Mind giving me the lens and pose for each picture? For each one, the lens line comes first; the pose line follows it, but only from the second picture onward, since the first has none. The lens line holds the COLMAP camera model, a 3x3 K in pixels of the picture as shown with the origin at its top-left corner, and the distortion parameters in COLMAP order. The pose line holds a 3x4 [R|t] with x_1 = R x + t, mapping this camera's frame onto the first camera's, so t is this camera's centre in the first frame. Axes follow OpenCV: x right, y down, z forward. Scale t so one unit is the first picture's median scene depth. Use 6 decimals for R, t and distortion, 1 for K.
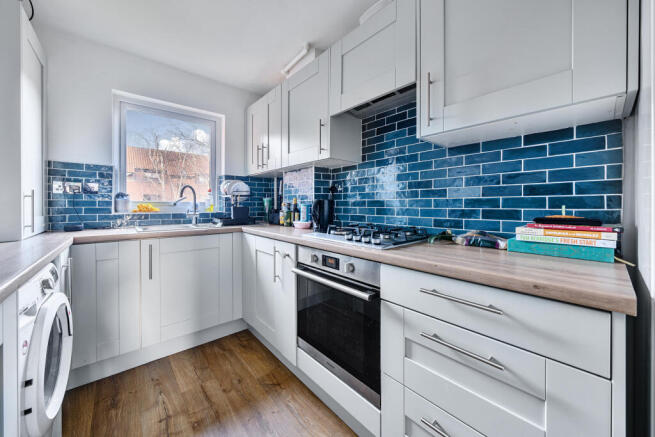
lens RADIAL K [[243.6, 0, 326.4], [0, 243.6, 204.6], [0, 0, 1]] dist [-0.000898, -0.000072]
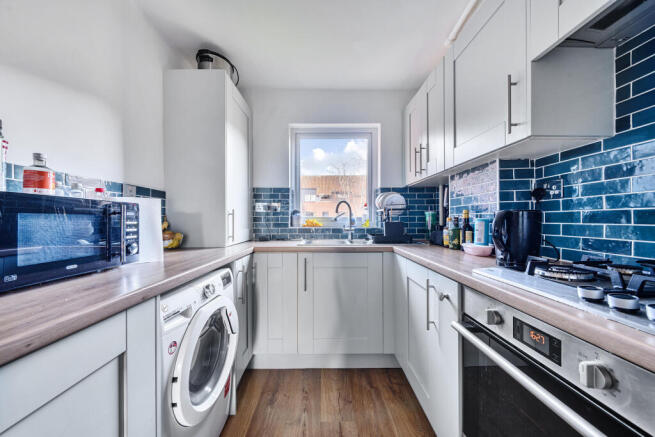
lens RADIAL K [[234.1, 0, 325.1], [0, 234.1, 219.3], [0, 0, 1]] dist [-0.004506, -0.000111]
pose [[0.759076, -0.004868, -0.650984, 0.001803], [0.004772, 0.999987, -0.001914, -0.000744], [0.650985, -0.001653, 0.759089, 0.238630]]
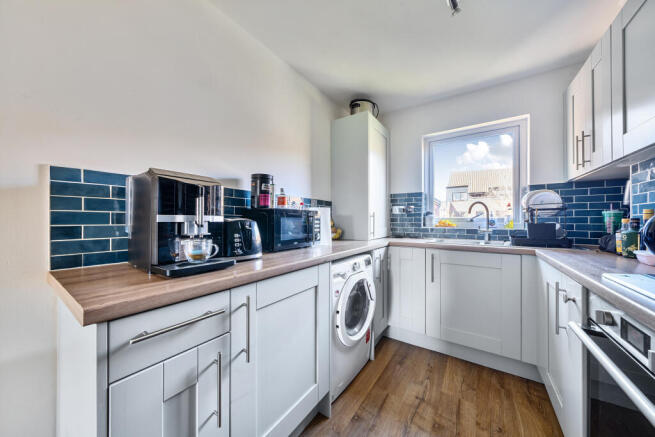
lens RADIAL K [[224.8, 0, 327.5], [0, 224.8, 218.5], [0, 0, 1]] dist [-0.001332, -0.000076]
pose [[0.253782, -0.008807, -0.967221, 0.191598], [0.001490, 0.999961, -0.008714, -0.002086], [0.967260, 0.000771, 0.253785, 0.172365]]
